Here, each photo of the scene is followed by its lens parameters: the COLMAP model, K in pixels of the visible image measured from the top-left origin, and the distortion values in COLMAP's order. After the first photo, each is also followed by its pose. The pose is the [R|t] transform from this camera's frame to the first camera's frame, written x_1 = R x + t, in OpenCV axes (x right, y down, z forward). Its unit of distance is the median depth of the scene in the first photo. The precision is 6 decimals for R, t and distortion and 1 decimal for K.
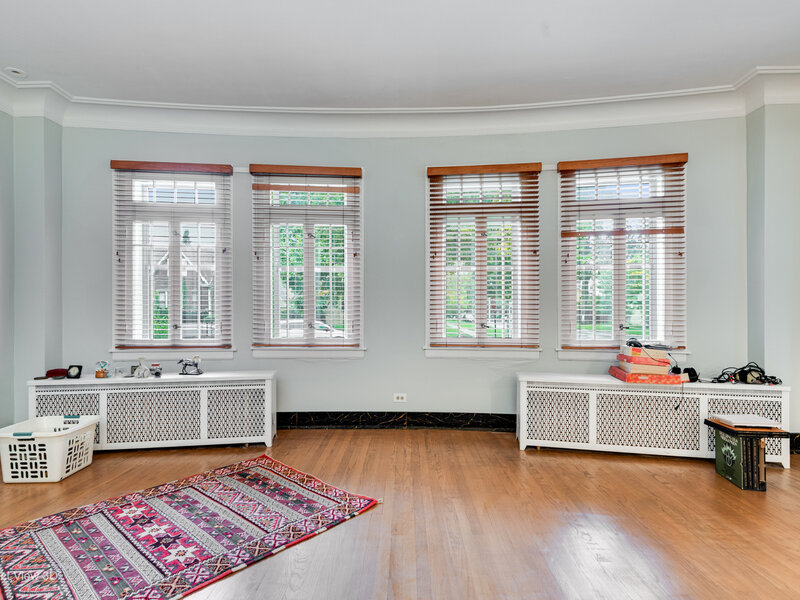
lens RADIAL K [[433.3, 0, 399.5], [0, 433.3, 309.1], [0, 0, 1]] dist [0.002110, 0.000575]
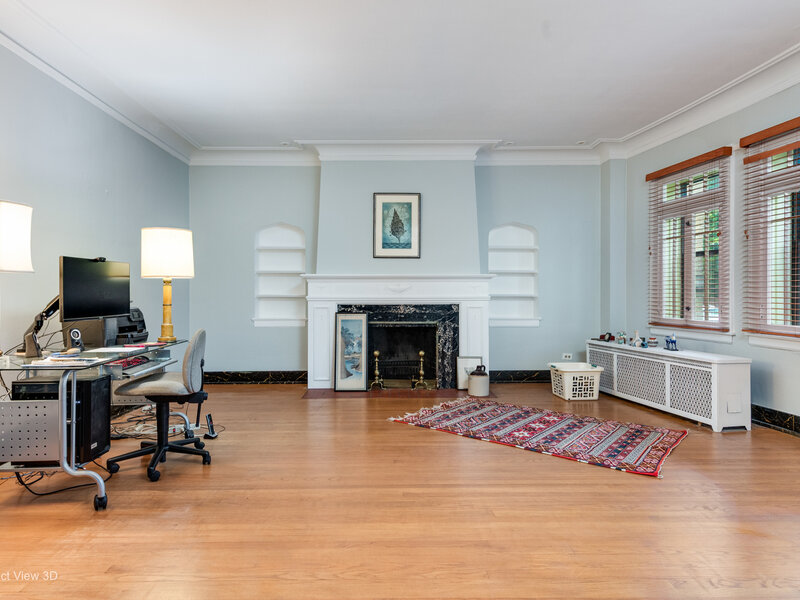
lens RADIAL K [[448.3, 0, 400.0], [0, 448.3, 300.0], [0, 0, 1]] dist [0.018662, 0.000354]
pose [[0.081797, 0.010389, -0.996595, 0.668500], [0.002315, 0.999941, 0.010614, 0.005804], [0.996646, -0.003176, 0.081768, 0.203984]]
